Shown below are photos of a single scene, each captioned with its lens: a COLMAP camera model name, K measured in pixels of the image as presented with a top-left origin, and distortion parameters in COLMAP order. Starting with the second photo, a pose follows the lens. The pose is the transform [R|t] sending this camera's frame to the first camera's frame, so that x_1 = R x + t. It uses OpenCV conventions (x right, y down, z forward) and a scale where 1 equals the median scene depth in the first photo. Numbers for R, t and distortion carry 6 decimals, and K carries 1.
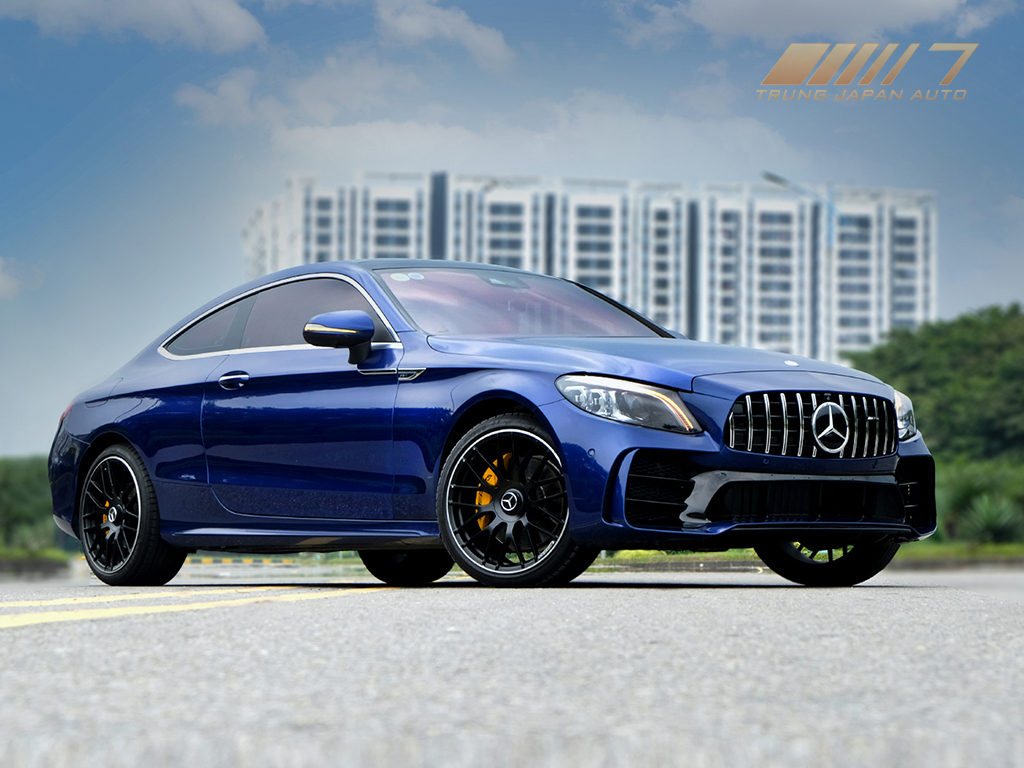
lens RADIAL K [[2647.5, 0, 512.0], [0, 2647.5, 384.0], [0, 0, 1]] dist [-0.031166, -0.364911]
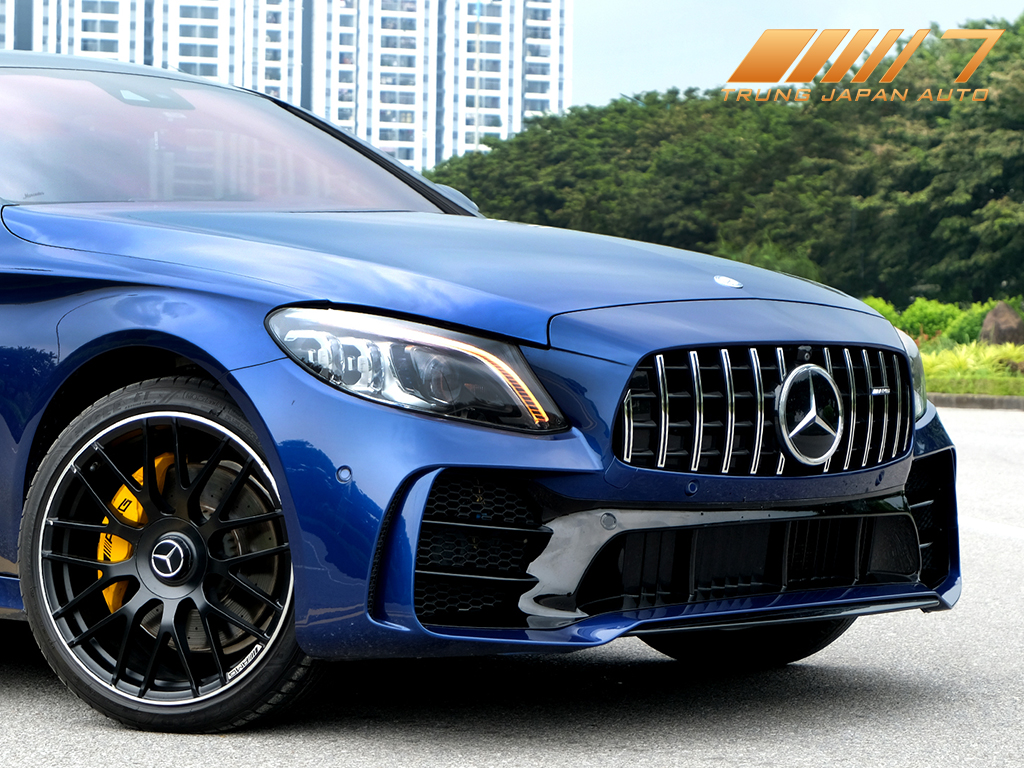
lens RADIAL K [[2608.4, 0, 512.0], [0, 2608.4, 384.0], [0, 0, 1]] dist [-0.130192, 0.917967]
pose [[0.987523, 0.005296, 0.157388, -0.014179], [-0.019438, 0.995890, 0.088456, -0.032024], [-0.156273, -0.090412, 0.983567, 0.516135]]
